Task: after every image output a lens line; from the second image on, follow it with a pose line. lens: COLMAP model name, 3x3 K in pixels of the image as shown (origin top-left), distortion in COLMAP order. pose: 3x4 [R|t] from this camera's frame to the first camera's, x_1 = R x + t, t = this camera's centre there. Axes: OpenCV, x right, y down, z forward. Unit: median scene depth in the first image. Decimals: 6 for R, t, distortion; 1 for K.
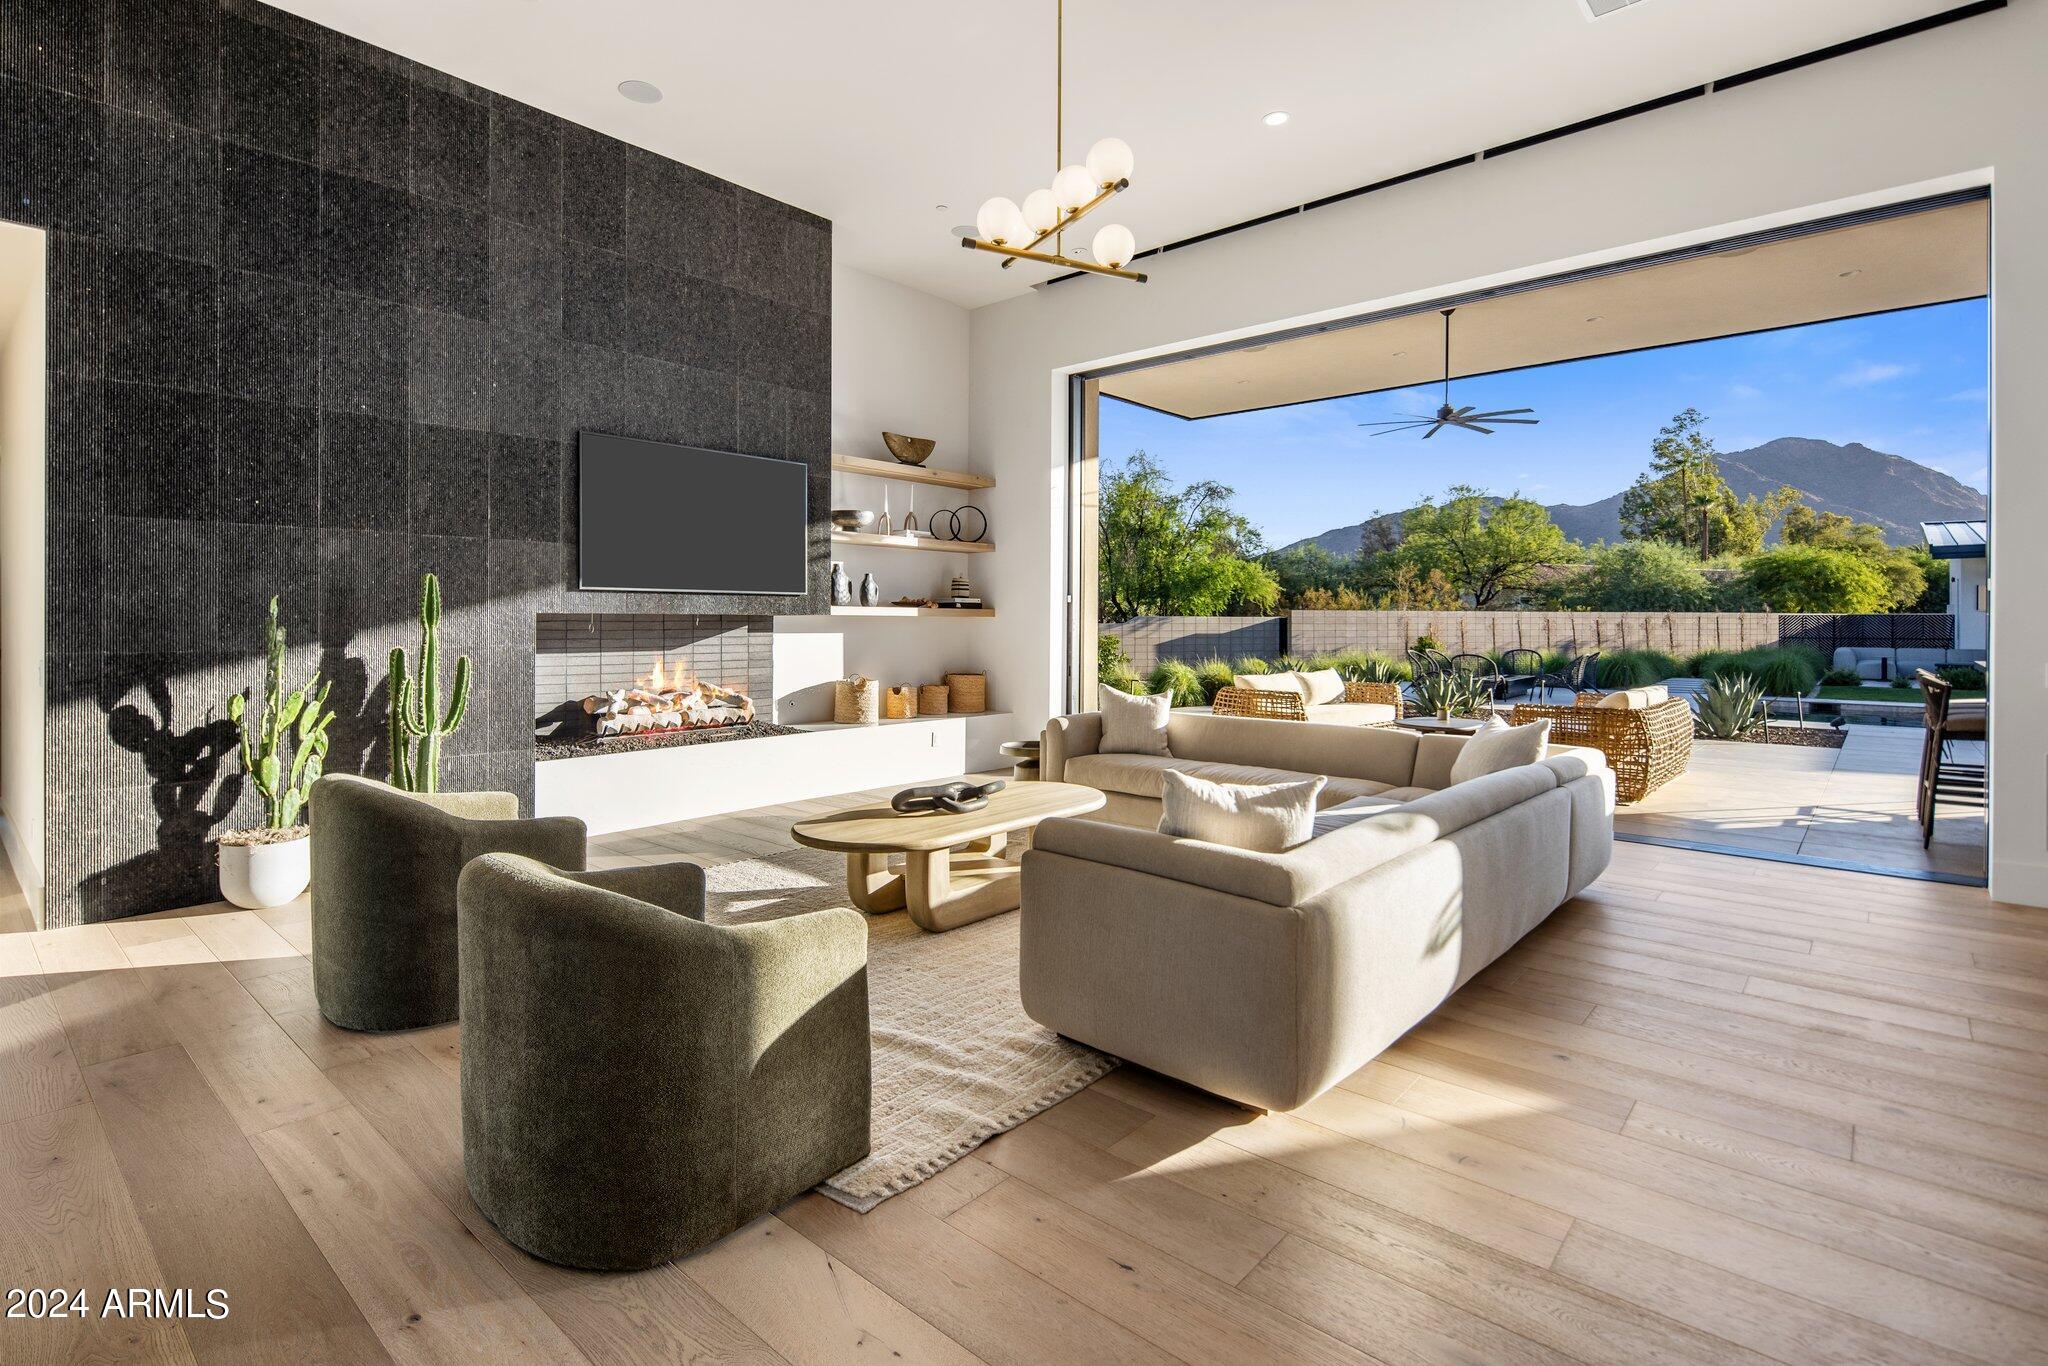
lens RADIAL K [[999.0, 0, 1025.5], [0, 999.0, 619.1], [0, 0, 1]] dist [-0.000287, -0.000025]
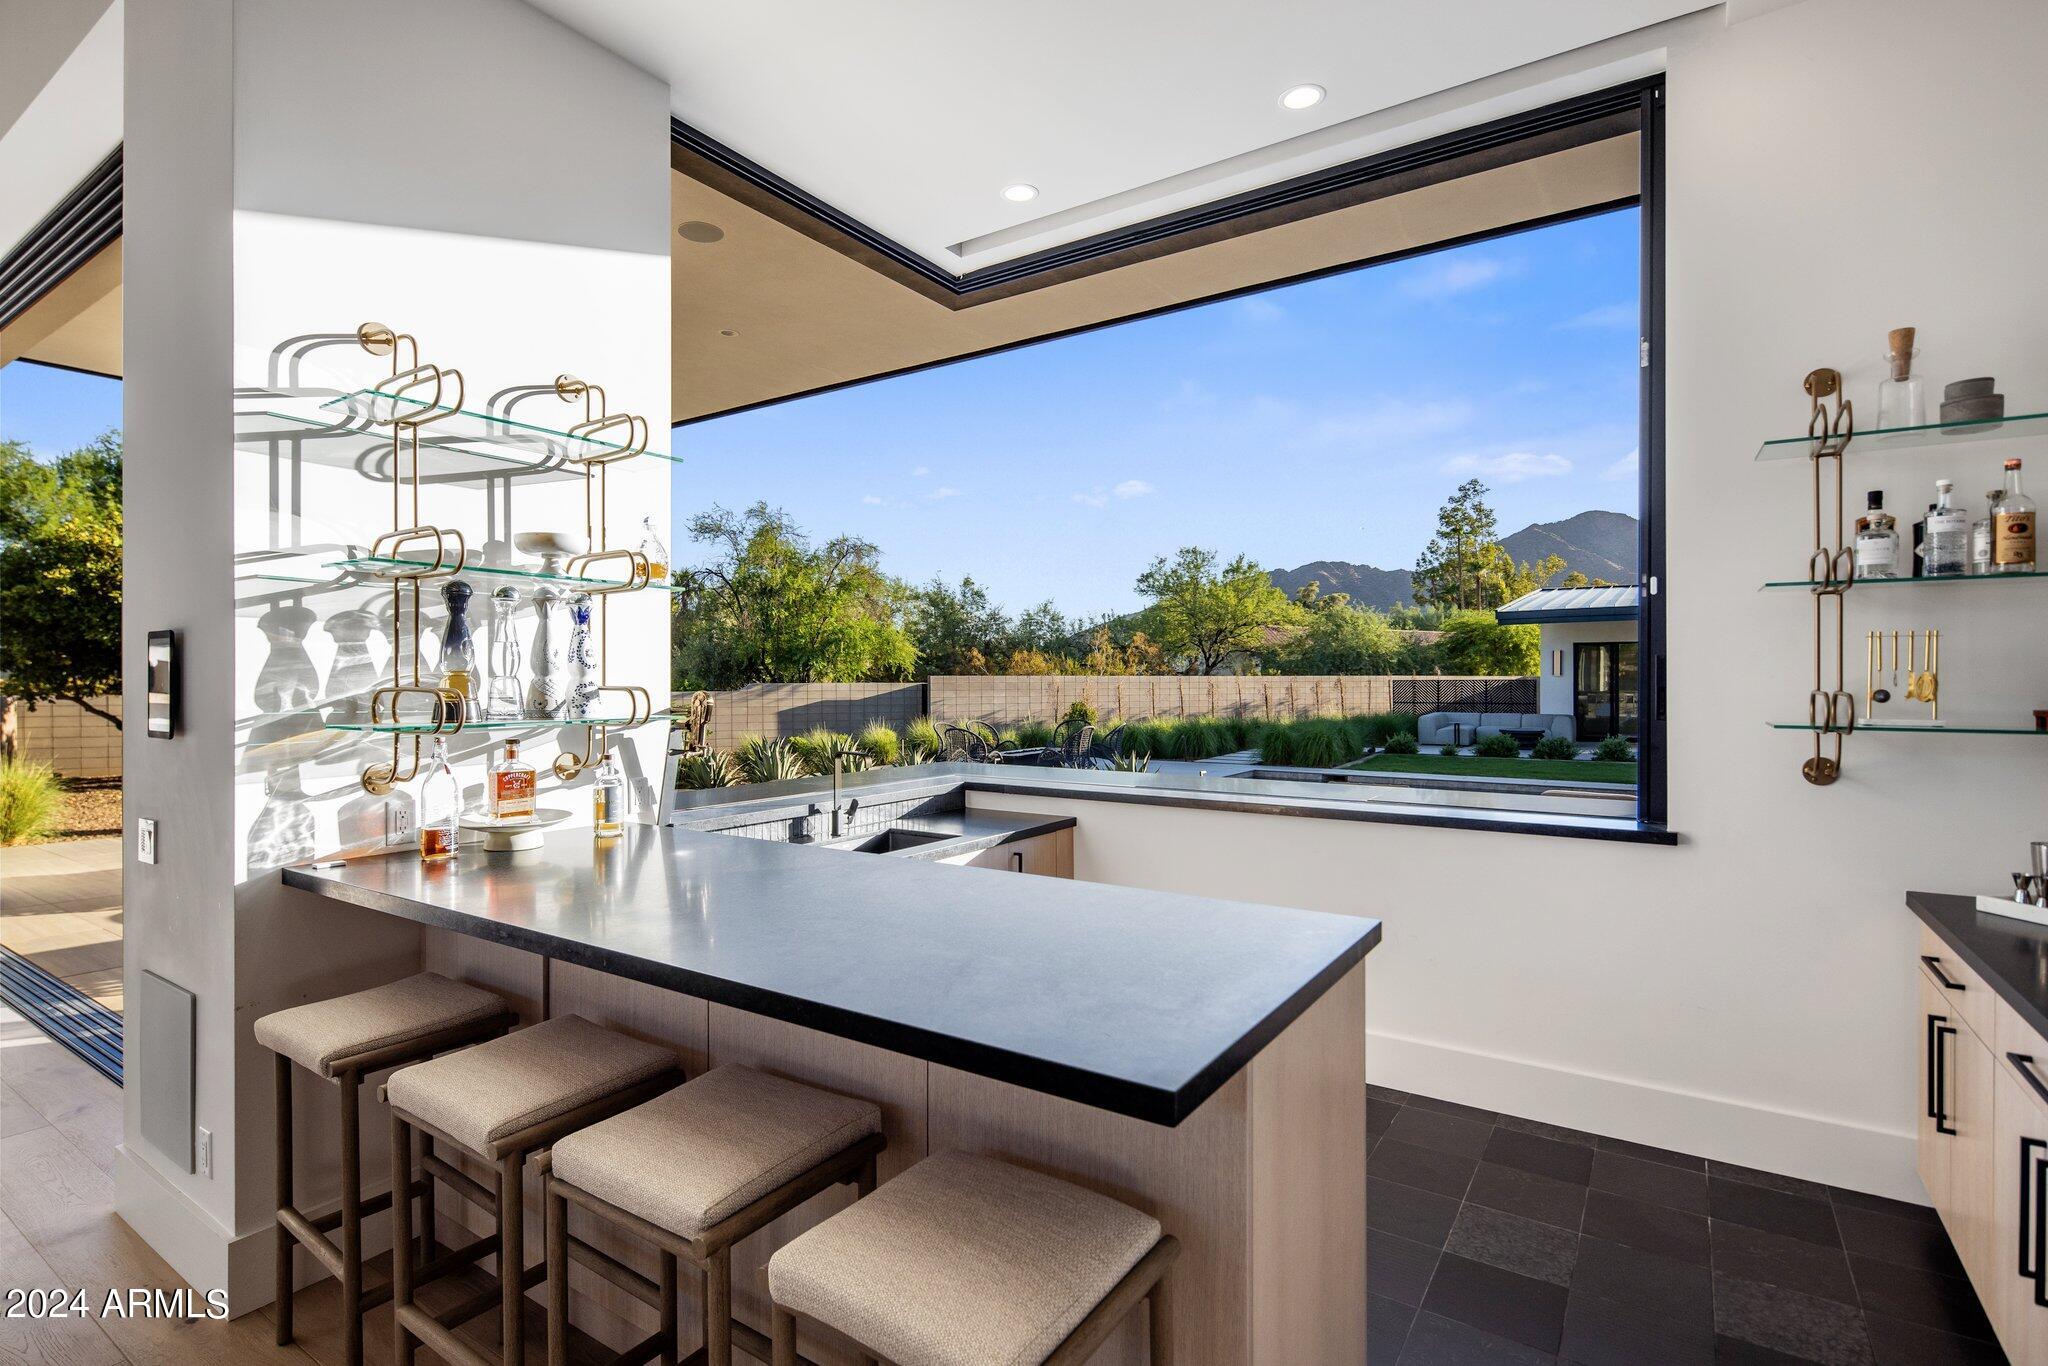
lens RADIAL K [[998.9, 0, 1024.0], [0, 998.9, 683.0], [0, 0, 1]] dist [0.034743, 0.000002]
pose [[0.990053, -0.003276, 0.140655, 0.734096], [0.002689, 0.999987, 0.004364, -0.020071], [-0.140667, -0.003942, 0.990049, 0.172005]]
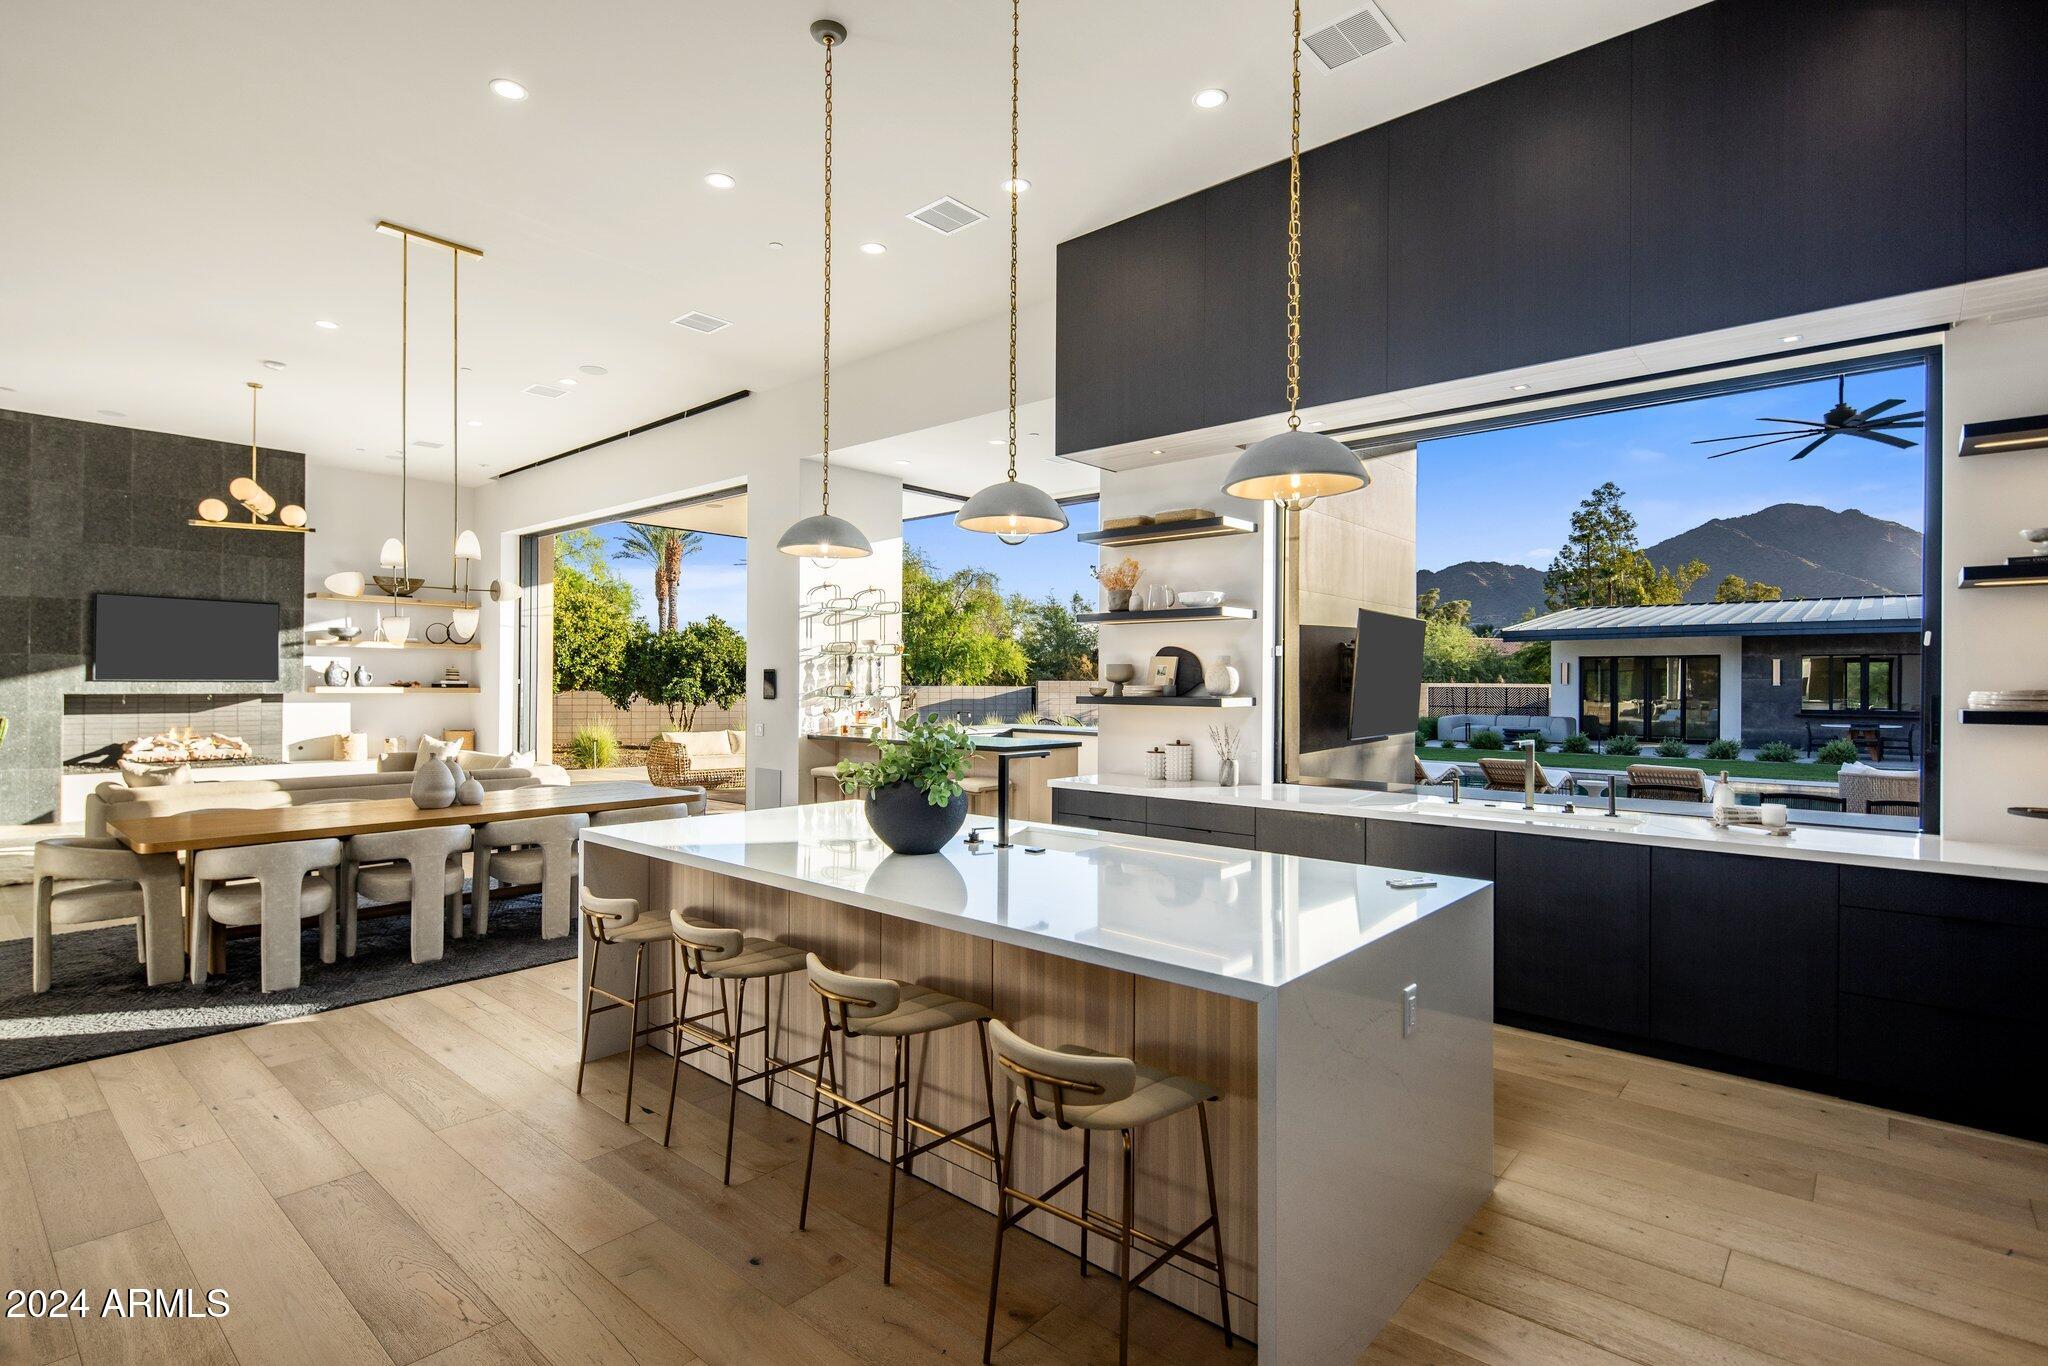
lens RADIAL K [[983.5, 0, 987.3], [0, 983.5, 680.7], [0, 0, 1]] dist [-0.003323, -0.000774]
pose [[0.999763, 0.004523, -0.021283, 0.770845], [-0.004566, 0.999988, -0.001981, -0.021355], [0.021273, 0.002078, 0.999772, -0.470556]]
